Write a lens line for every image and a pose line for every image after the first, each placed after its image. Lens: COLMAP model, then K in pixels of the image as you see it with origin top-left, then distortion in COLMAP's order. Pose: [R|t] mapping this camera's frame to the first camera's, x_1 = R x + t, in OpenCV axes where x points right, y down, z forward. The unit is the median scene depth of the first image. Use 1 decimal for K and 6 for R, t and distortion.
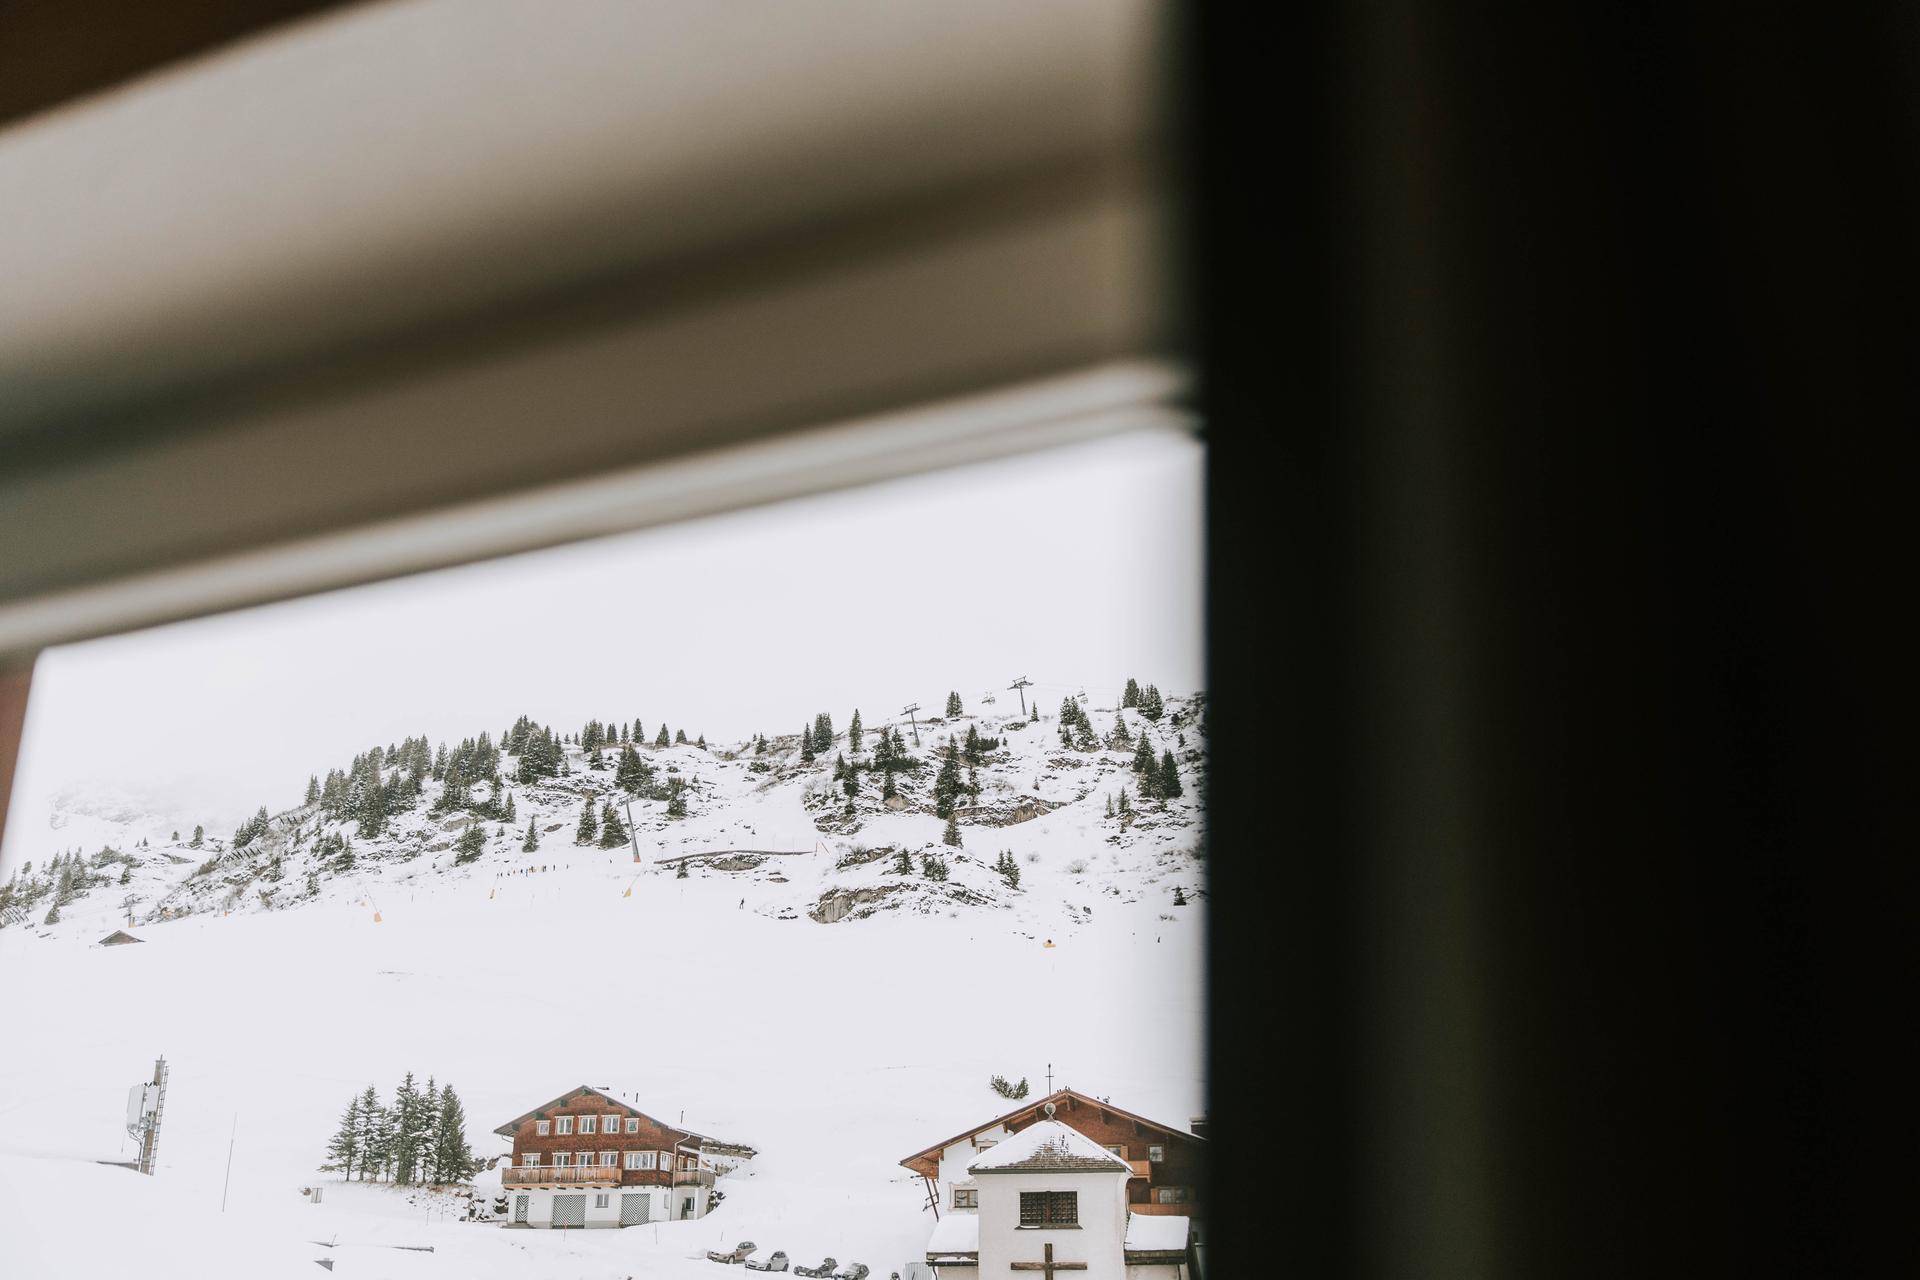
lens RADIAL K [[1793.2, 0, 960.0], [0, 1793.2, 640.0], [0, 0, 1]] dist [0.032595, -0.099612]
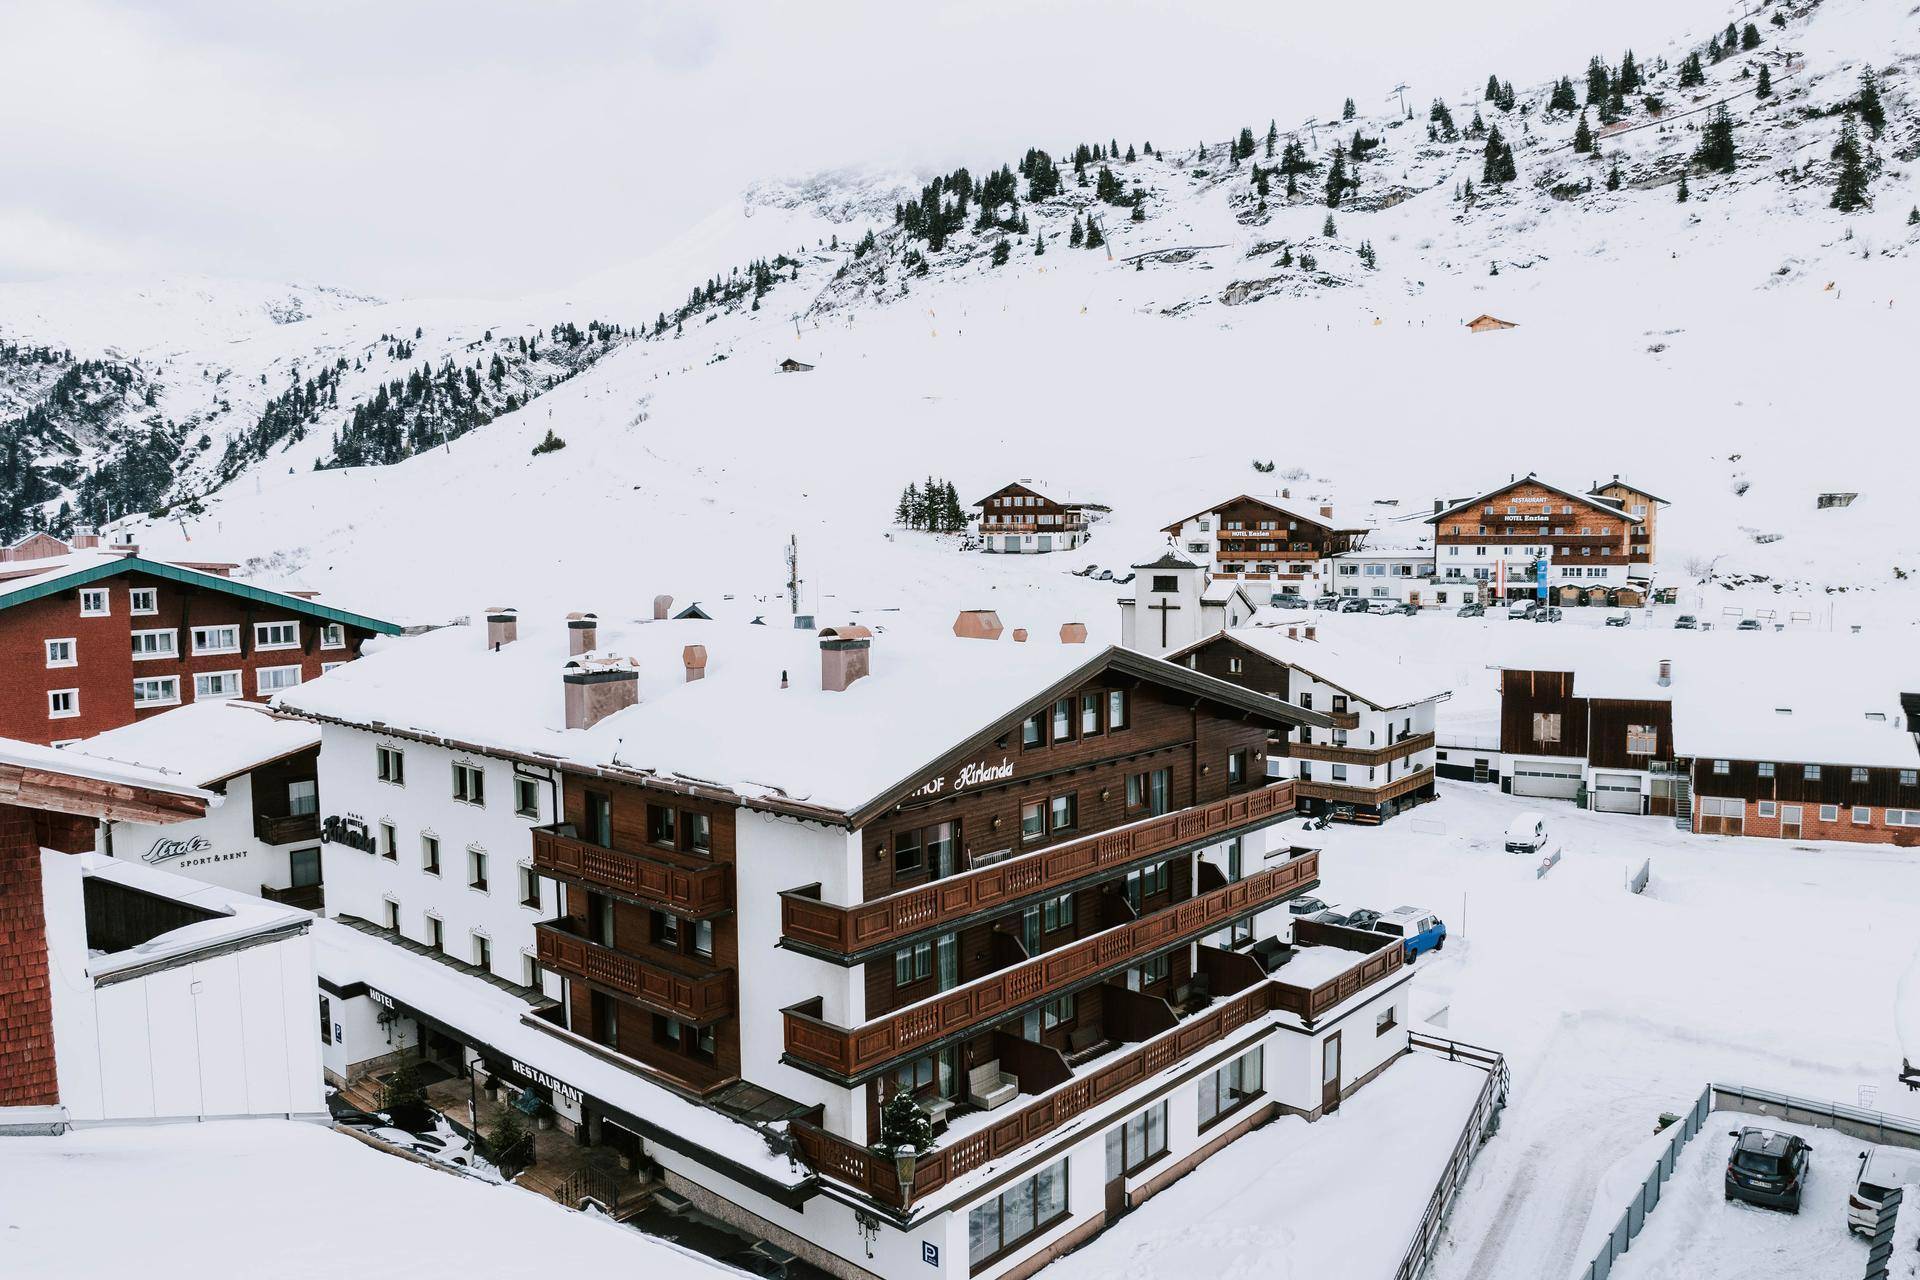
lens RADIAL K [[1363.6, 0, 960.0], [0, 1363.6, 640.0], [0, 0, 1]] dist [-0.077749, 0.047101]
pose [[0.946464, 0.018086, -0.322303, 0.057398], [0.122543, 0.903562, 0.410560, -0.056393], [0.298646, -0.428076, 0.852972, -0.090253]]
